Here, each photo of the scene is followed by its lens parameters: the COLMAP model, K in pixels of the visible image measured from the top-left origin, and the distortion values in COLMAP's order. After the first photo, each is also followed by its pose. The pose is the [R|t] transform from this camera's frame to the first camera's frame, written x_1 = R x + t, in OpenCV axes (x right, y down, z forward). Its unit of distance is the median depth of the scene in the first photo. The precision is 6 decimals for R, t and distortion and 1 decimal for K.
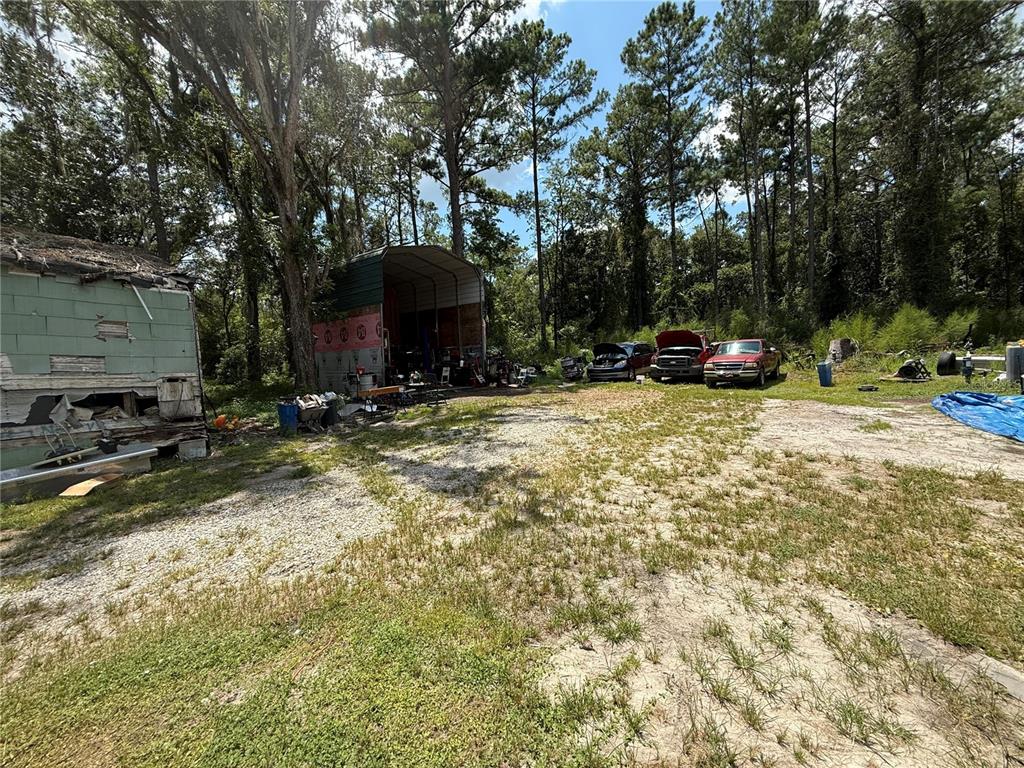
lens RADIAL K [[407.4, 0, 513.4], [0, 407.4, 383.7], [0, 0, 1]] dist [0.000416, 0.000001]
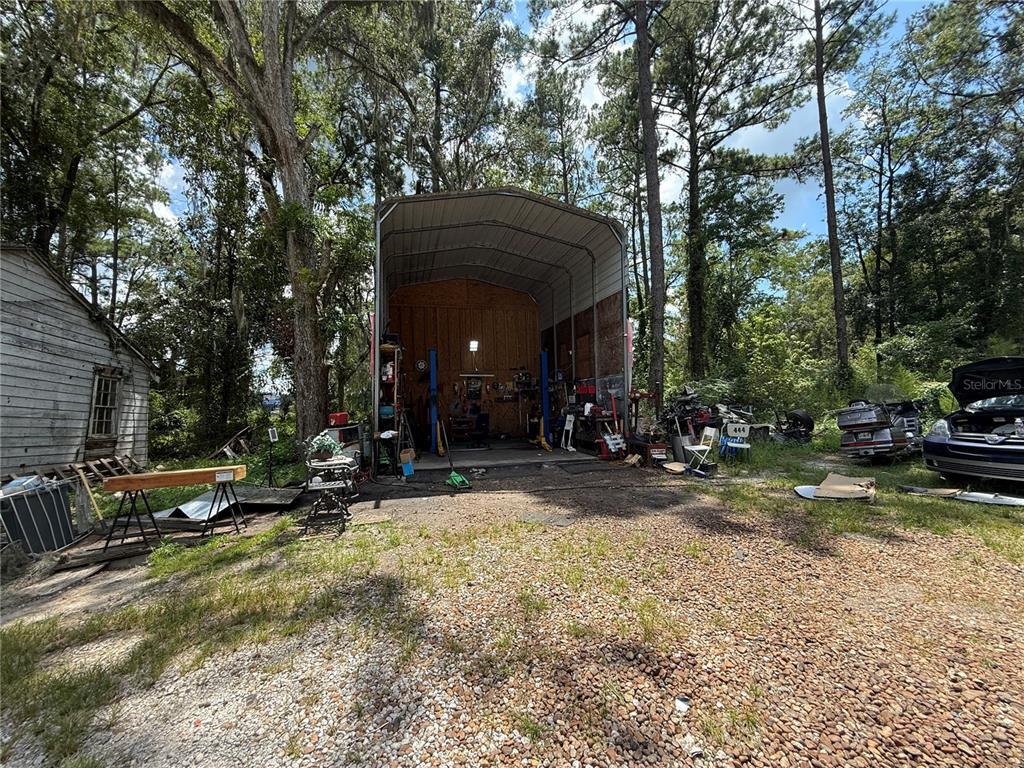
lens RADIAL K [[407.4, 0, 509.0], [0, 407.4, 383.4], [0, 0, 1]] dist [0.000416, 0.000001]
pose [[0.779984, -0.005221, -0.625778, 0.065228], [-0.050479, 0.996182, -0.071229, -0.021396], [0.623761, 0.087146, 0.776742, 0.276899]]
